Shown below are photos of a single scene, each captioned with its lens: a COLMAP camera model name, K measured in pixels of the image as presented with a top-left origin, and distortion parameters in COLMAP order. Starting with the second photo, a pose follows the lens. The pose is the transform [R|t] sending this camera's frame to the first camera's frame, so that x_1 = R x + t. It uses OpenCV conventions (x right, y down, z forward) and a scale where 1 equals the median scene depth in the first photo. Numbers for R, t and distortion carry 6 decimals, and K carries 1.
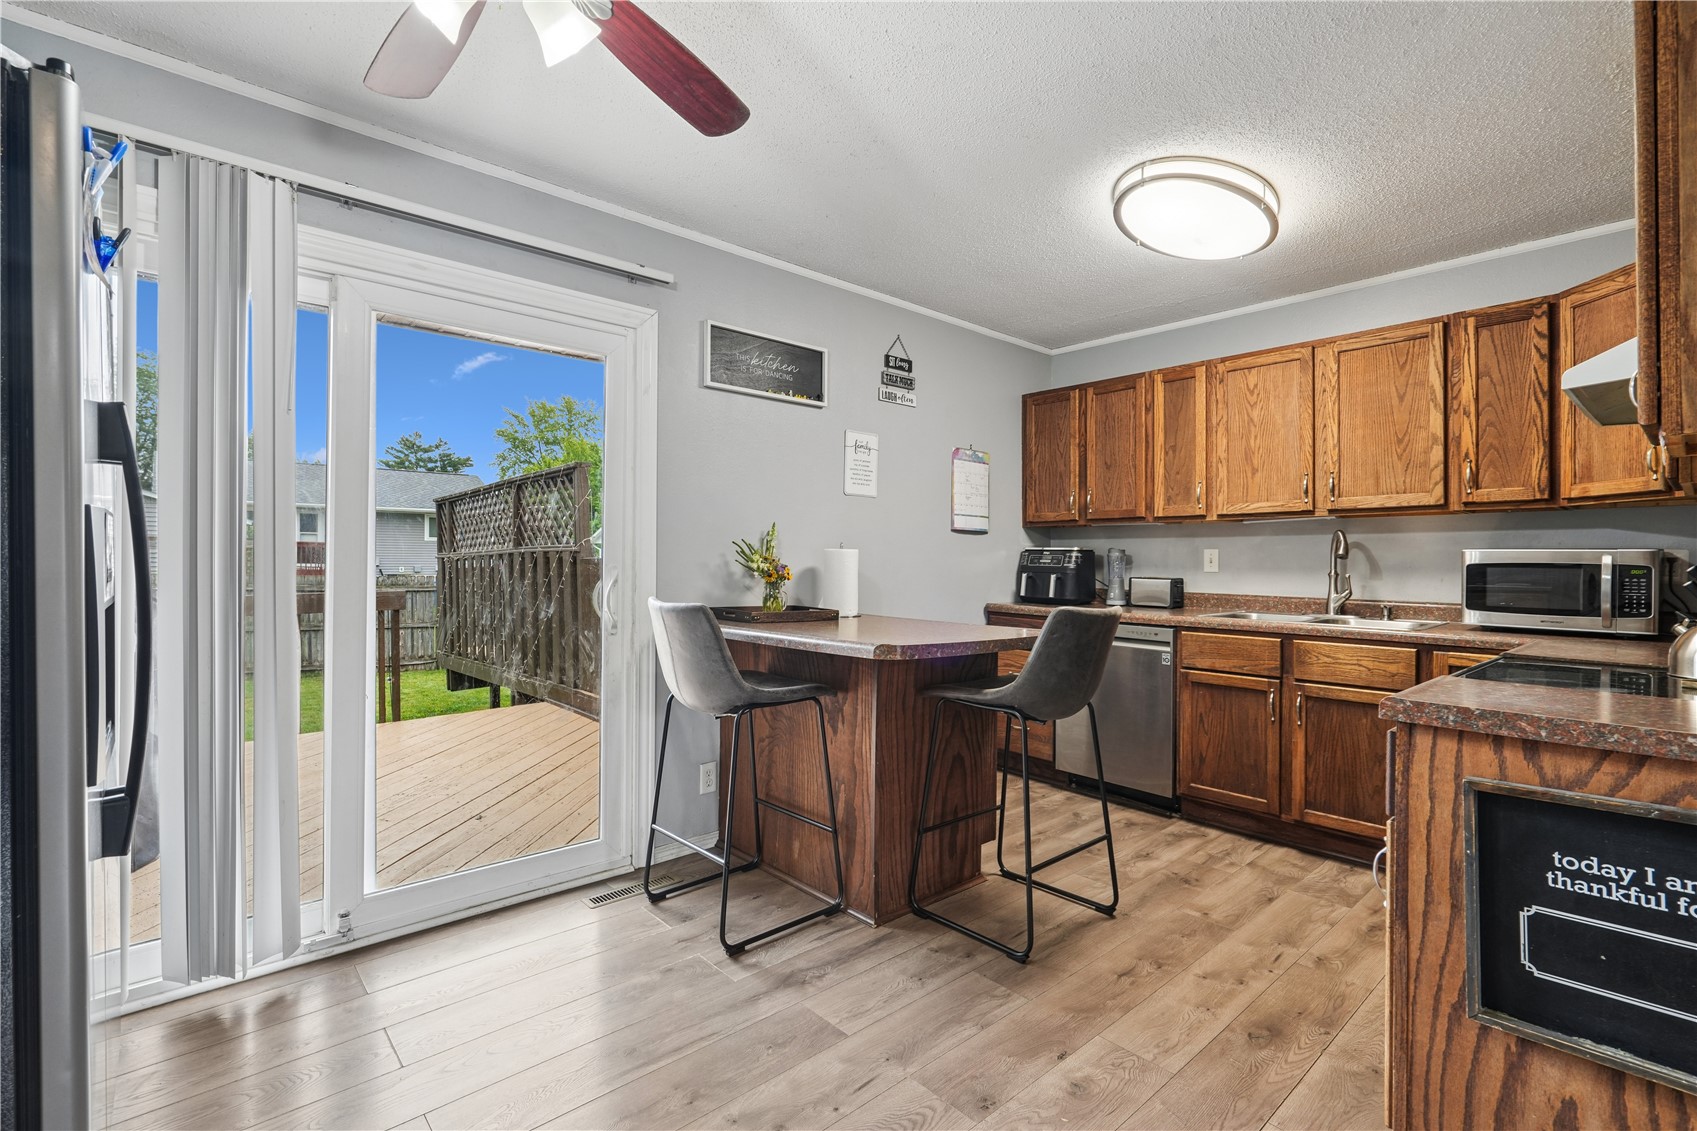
lens RADIAL K [[772.2, 0, 860.3], [0, 772.2, 560.1], [0, 0, 1]] dist [-0.003962, 0.002983]
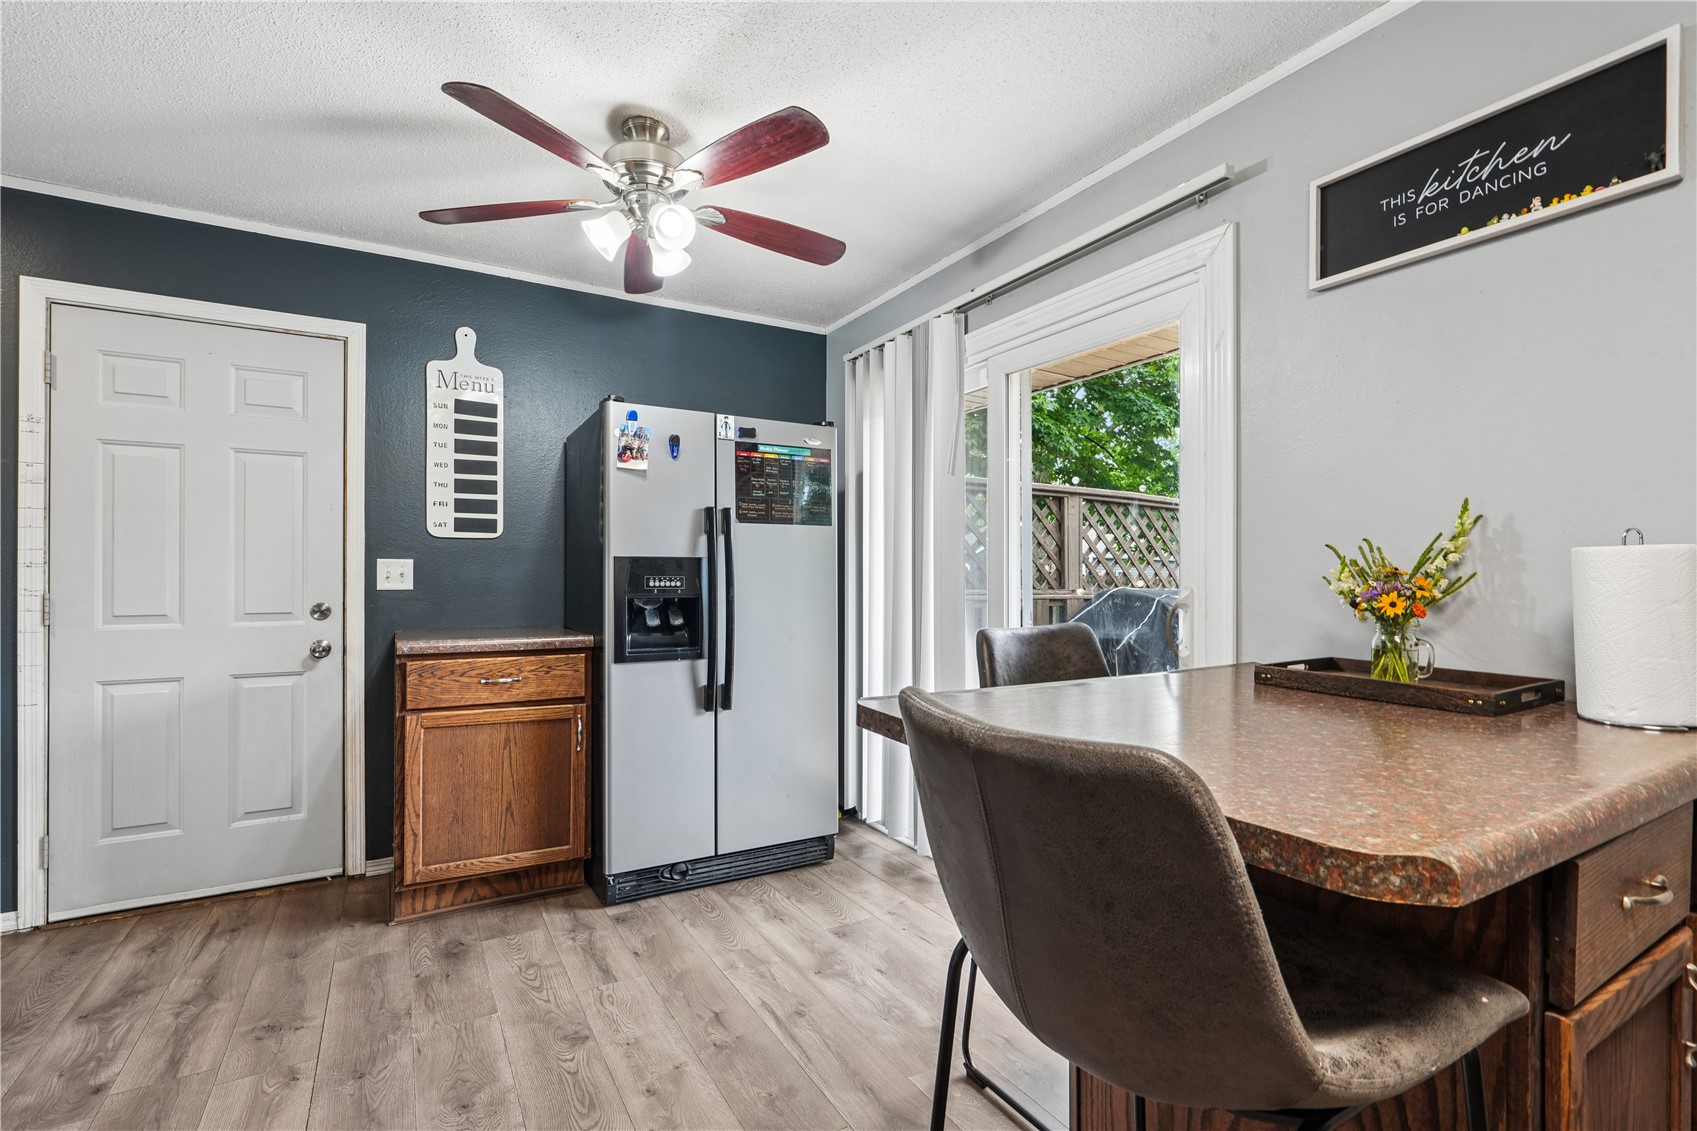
lens RADIAL K [[772.2, 0, 854.3], [0, 772.2, 580.2], [0, 0, 1]] dist [-0.003962, 0.002983]
pose [[-0.194120, -0.006536, -0.980956, 0.468706], [-0.001344, 0.999979, -0.006397, 0.006351], [0.980977, 0.000076, -0.194125, 0.768724]]
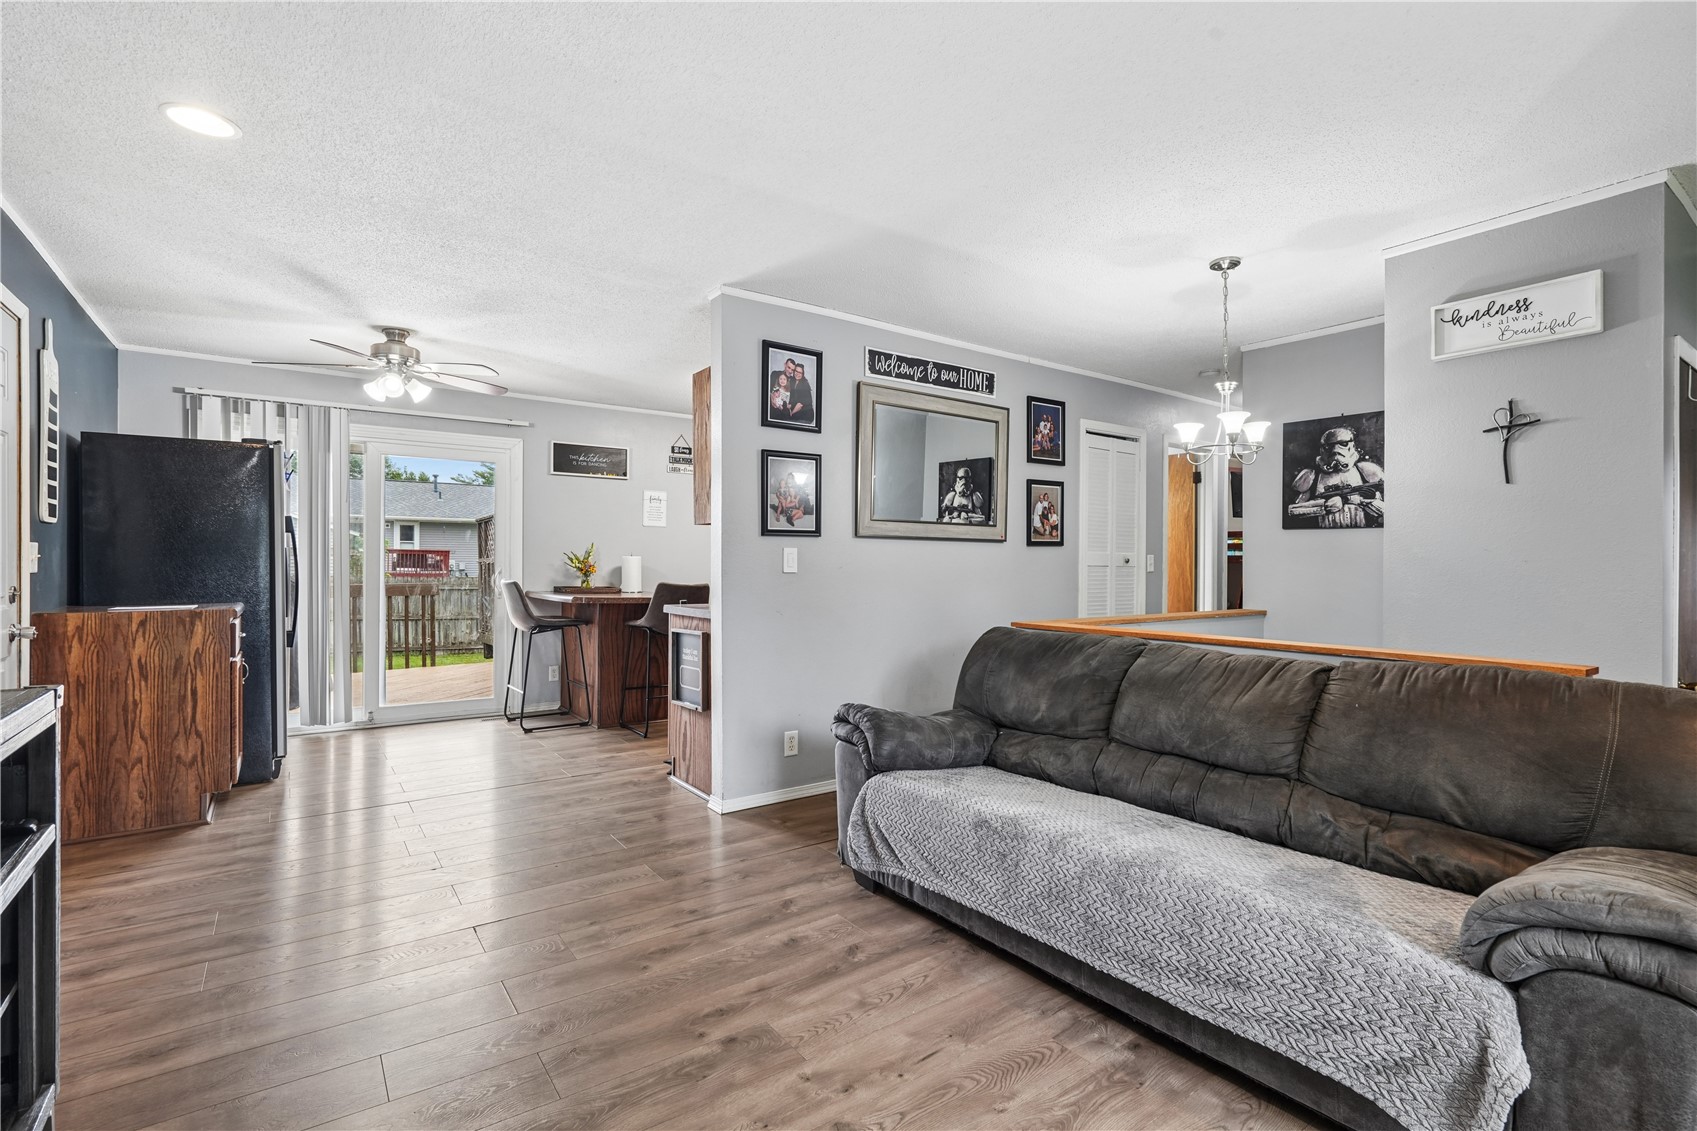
lens RADIAL K [[772.2, 0, 854.5], [0, 772.2, 563.7], [0, 0, 1]] dist [-0.003962, 0.002983]
pose [[0.994602, -0.003828, -0.103692, 0.778416], [0.003825, 0.999993, -0.000230, 0.006902], [0.103692, -0.000168, 0.994609, -0.885381]]
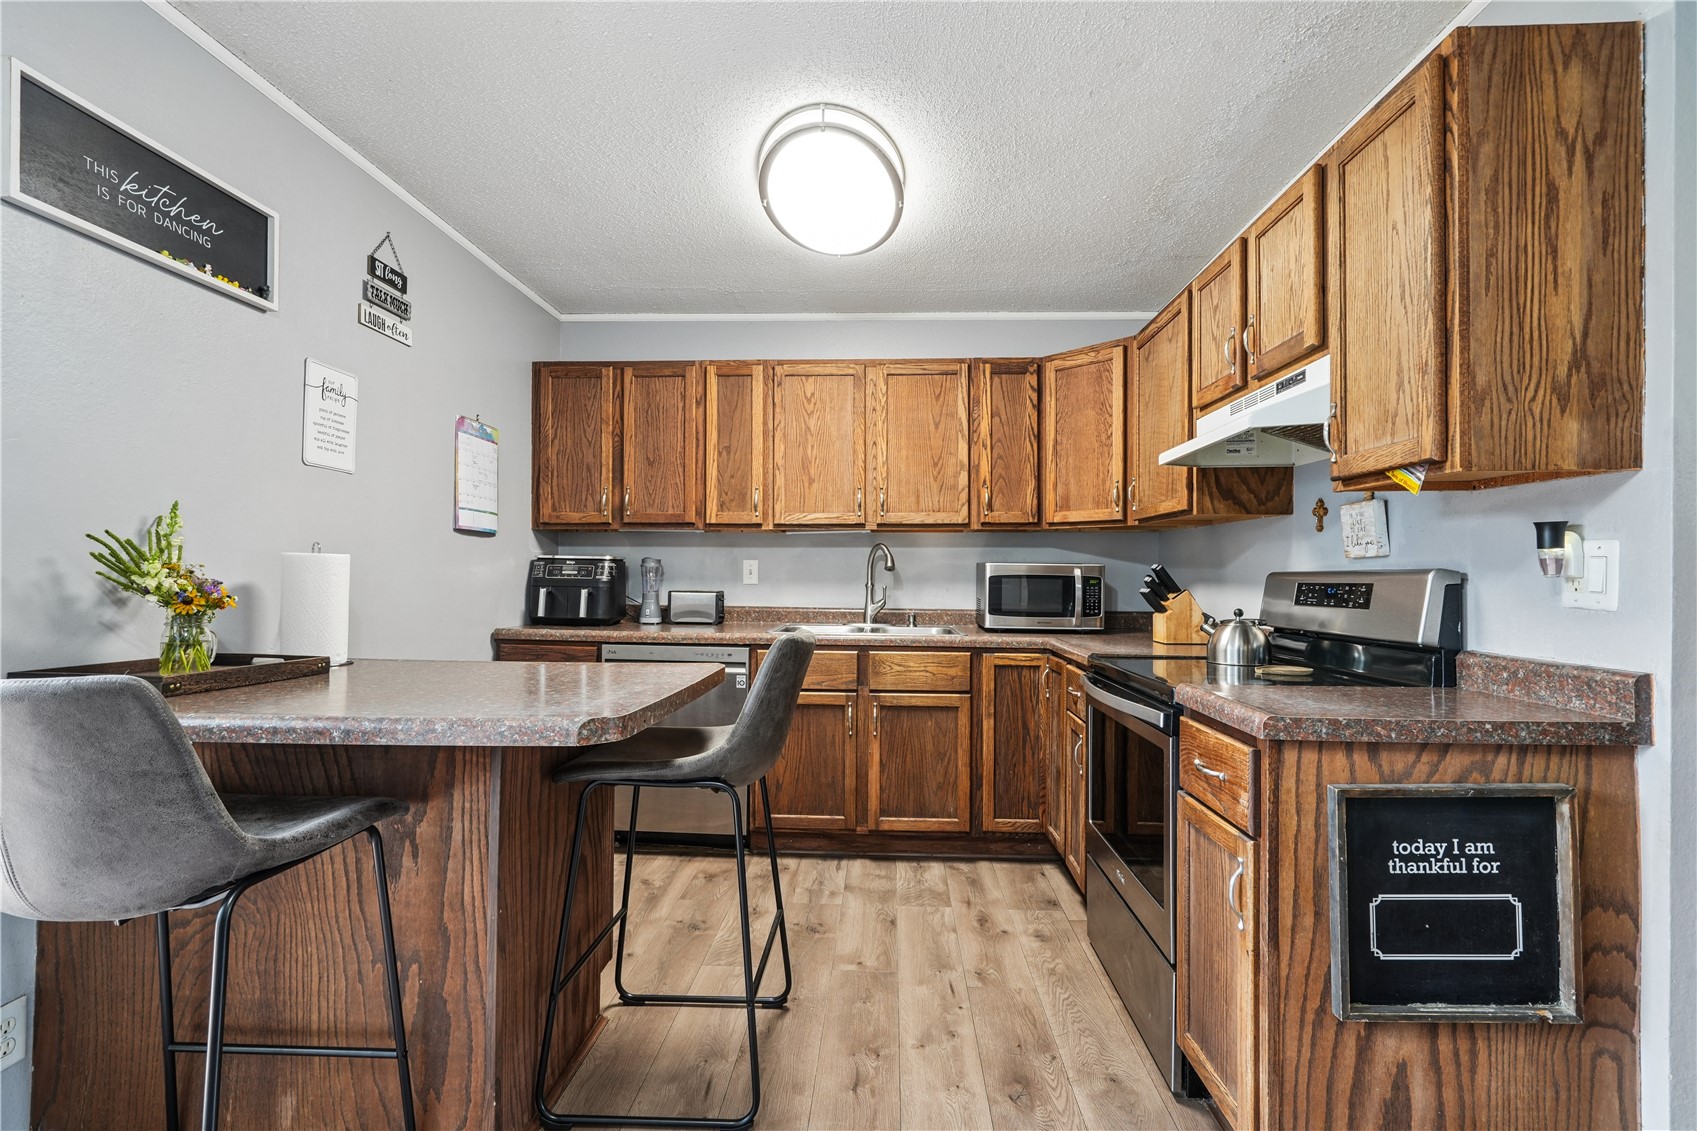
lens RADIAL K [[772.2, 0, 857.6], [0, 772.2, 568.4], [0, 0, 1]] dist [-0.003962, 0.002983]
pose [[0.705422, 0.003635, 0.708778, -0.168228], [-0.002476, 0.999993, -0.002664, -0.002199], [-0.708783, 0.000124, 0.705427, 0.308585]]
